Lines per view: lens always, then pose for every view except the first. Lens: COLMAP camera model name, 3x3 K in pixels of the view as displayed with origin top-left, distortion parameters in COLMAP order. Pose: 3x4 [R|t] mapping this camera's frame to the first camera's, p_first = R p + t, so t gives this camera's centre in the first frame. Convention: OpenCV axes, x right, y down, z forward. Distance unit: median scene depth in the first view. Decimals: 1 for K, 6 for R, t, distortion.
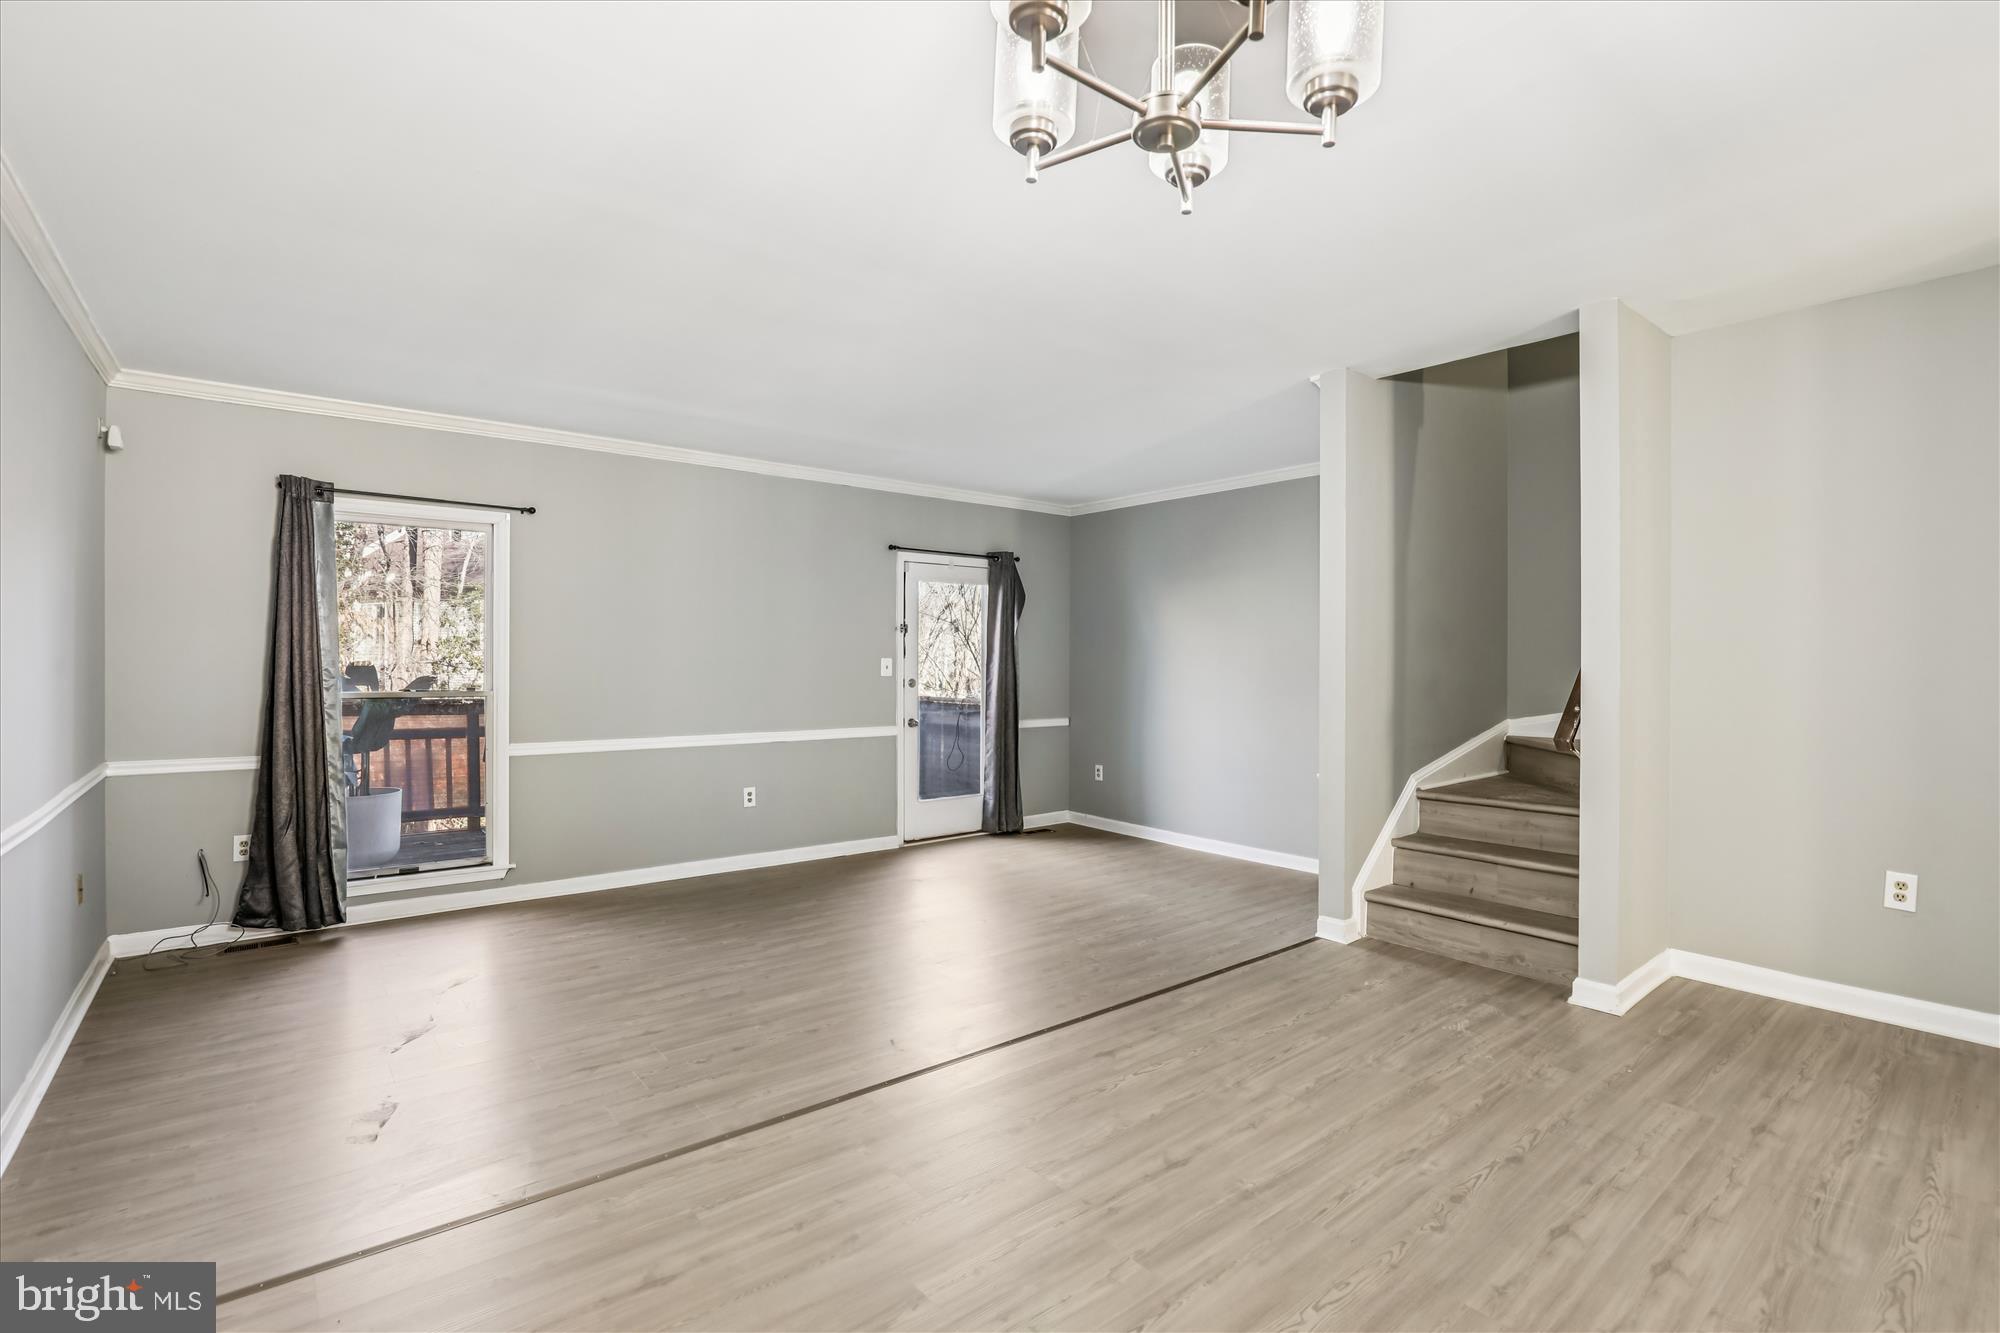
lens RADIAL K [[923.2, 0, 1010.3], [0, 923.2, 668.0], [0, 0, 1]] dist [-0.028434, -0.000098]
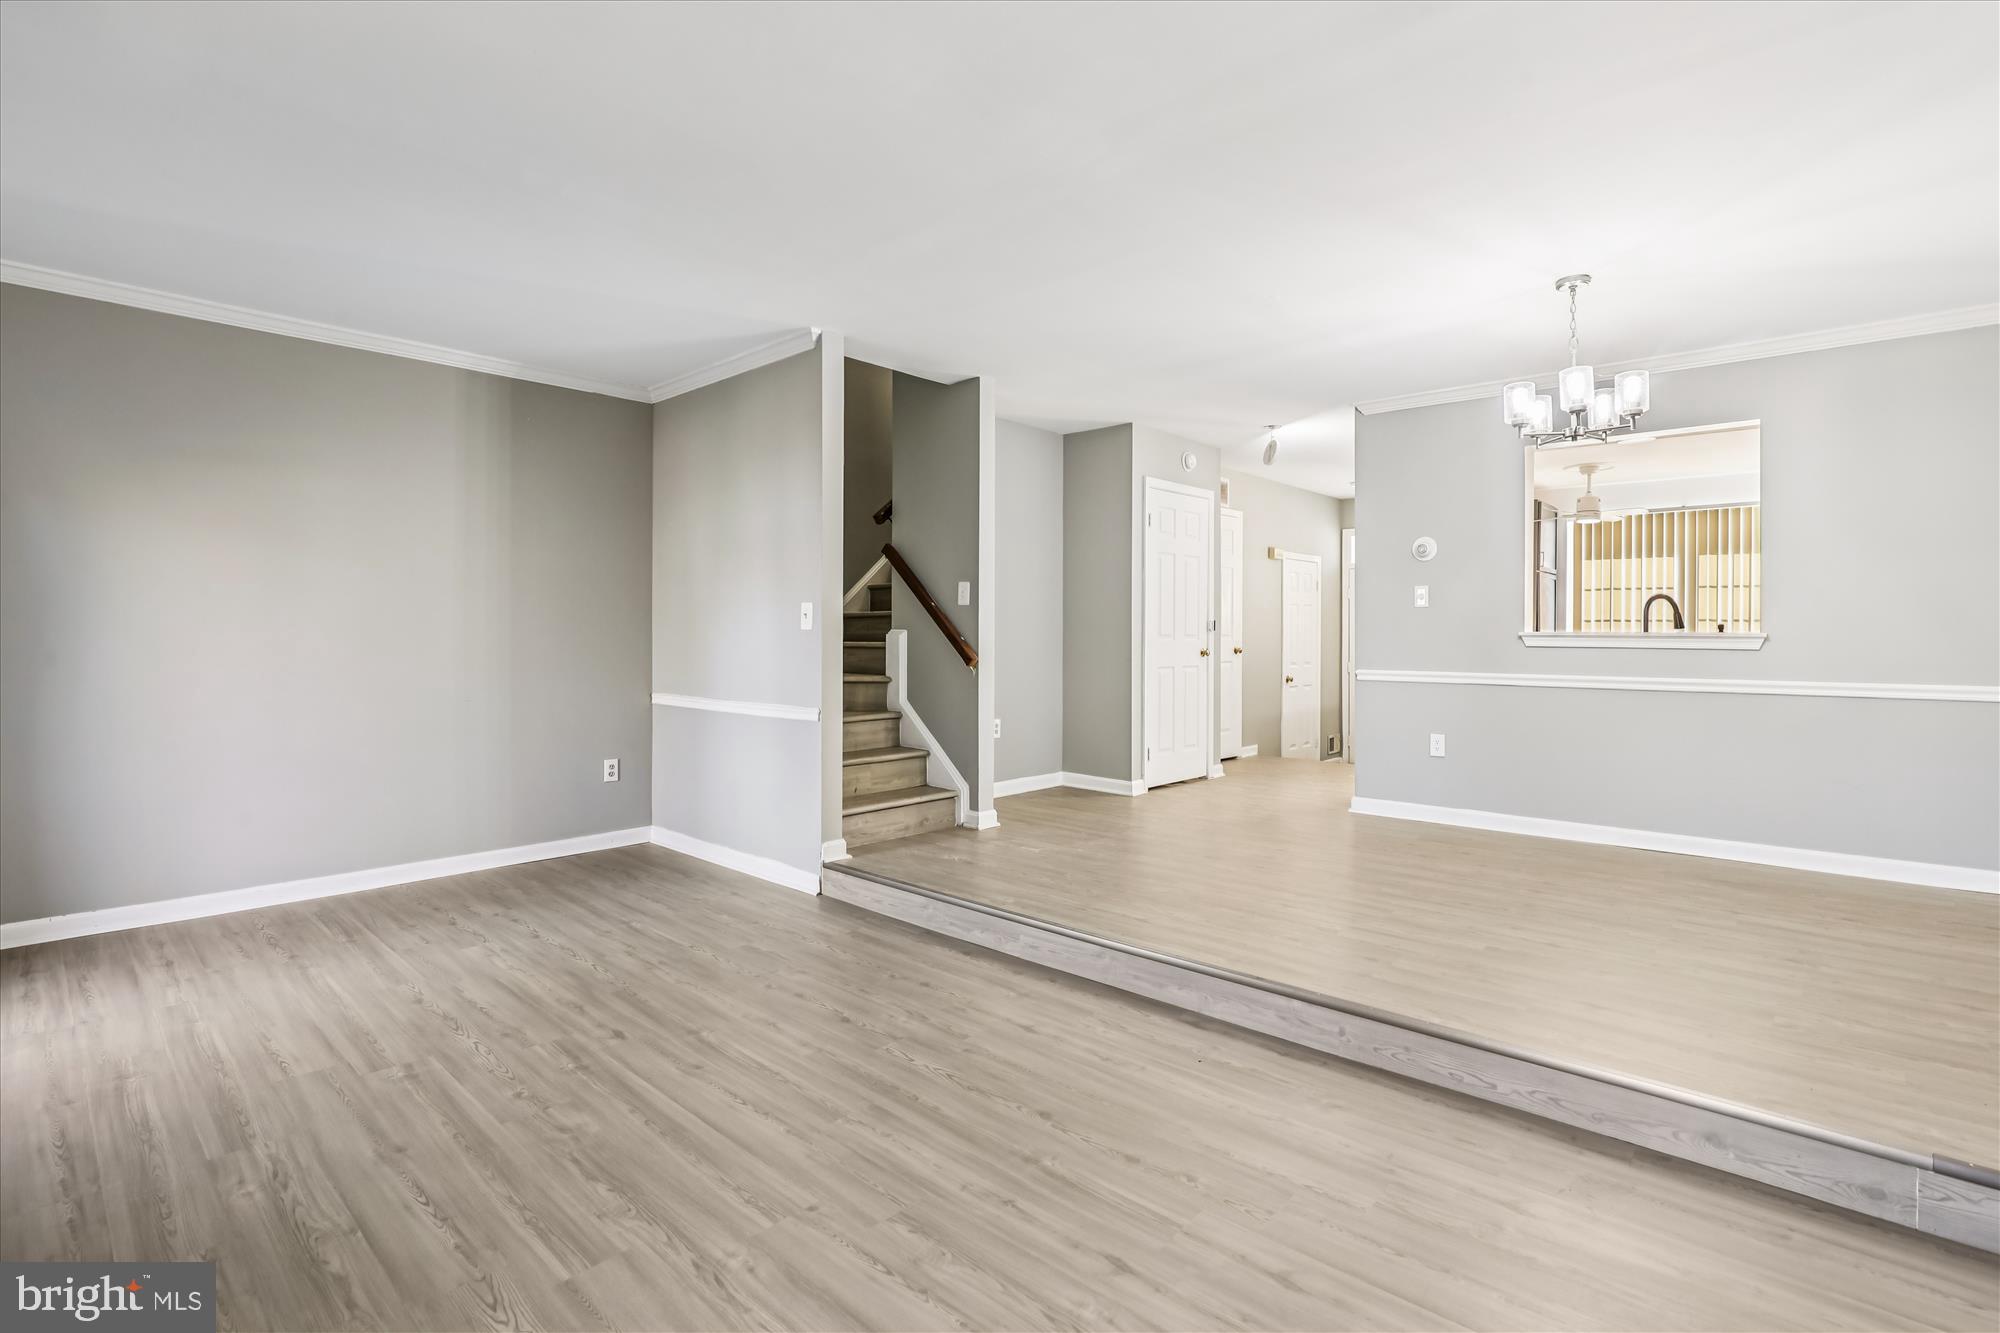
lens RADIAL K [[923.2, 0, 1008.9], [0, 923.2, 649.8], [0, 0, 1]] dist [-0.028434, -0.000098]
pose [[-0.140790, -0.021768, 0.989800, -0.814392], [0.007492, 0.999706, 0.023051, 0.025314], [-0.990011, 0.010661, -0.140586, 1.025783]]
